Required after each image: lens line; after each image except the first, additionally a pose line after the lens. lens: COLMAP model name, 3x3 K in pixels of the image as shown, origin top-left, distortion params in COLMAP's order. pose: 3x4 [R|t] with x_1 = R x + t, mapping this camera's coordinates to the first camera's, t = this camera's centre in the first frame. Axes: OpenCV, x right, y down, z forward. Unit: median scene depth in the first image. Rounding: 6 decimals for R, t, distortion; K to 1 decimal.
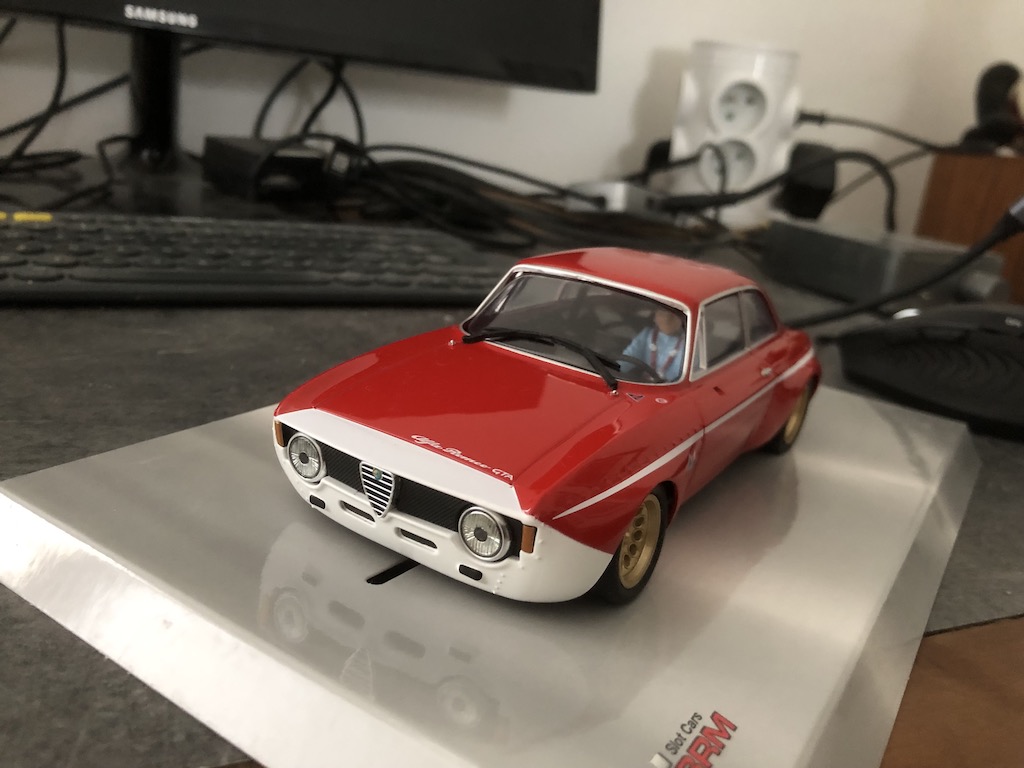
lens RADIAL K [[847.1, 0, 511.7], [0, 847.1, 378.6], [0, 0, 1]] dist [-0.006899, -0.007717]
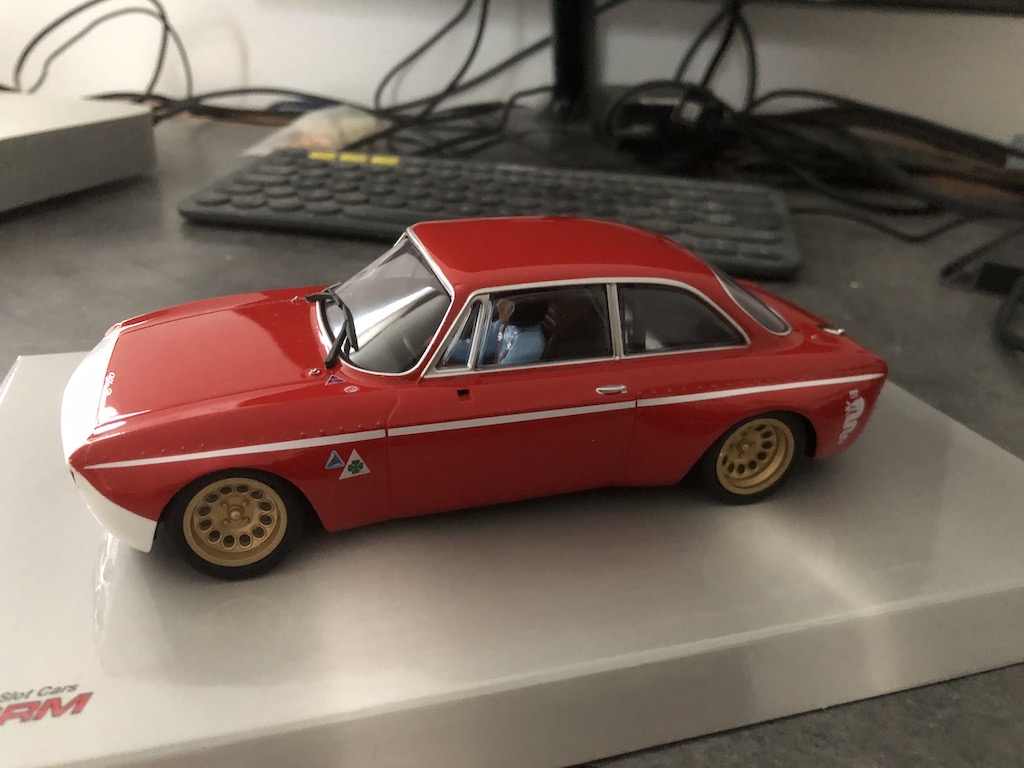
lens RADIAL K [[847.1, 0, 515.0], [0, 847.1, 387.6], [0, 0, 1]] dist [-0.006899, -0.007717]
pose [[0.778317, 0.187832, -0.599118, 0.268428], [-0.144809, 0.982180, 0.119806, -0.034413], [0.610945, -0.006490, 0.791647, 0.121545]]
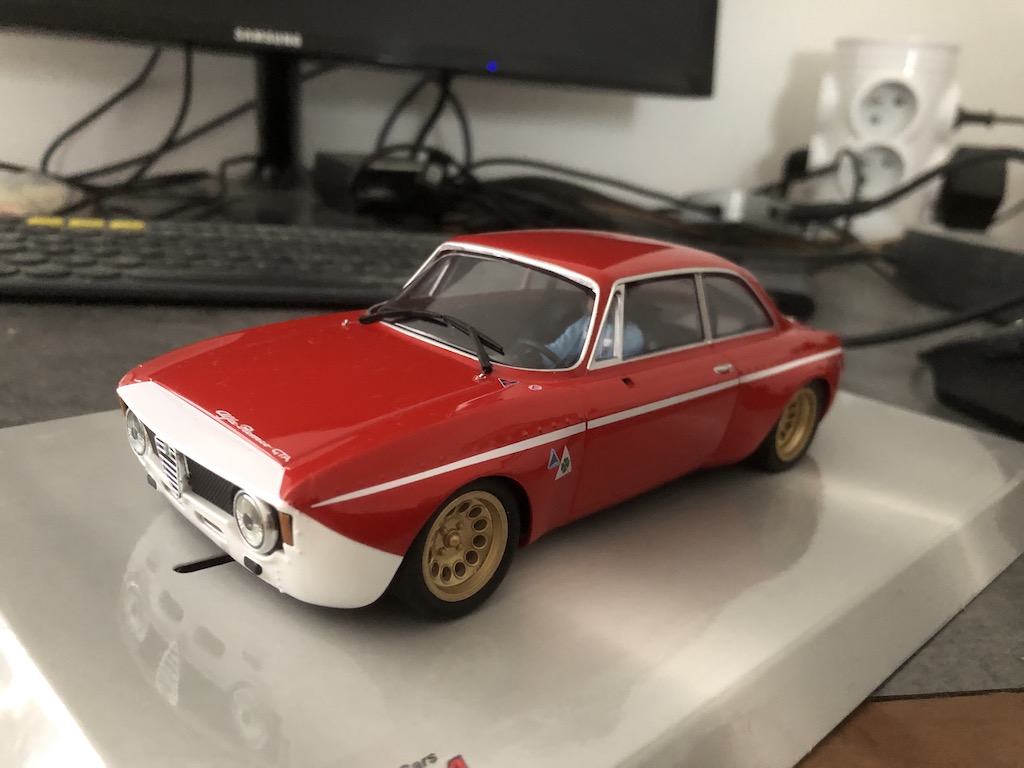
lens RADIAL K [[847.1, 0, 510.1], [0, 847.1, 387.2], [0, 0, 1]] dist [-0.006899, -0.007717]
pose [[0.976447, 0.029685, -0.213708, 0.104791], [-0.034888, 0.999179, -0.020618, 0.013849], [0.212920, 0.027589, 0.976680, 0.050875]]
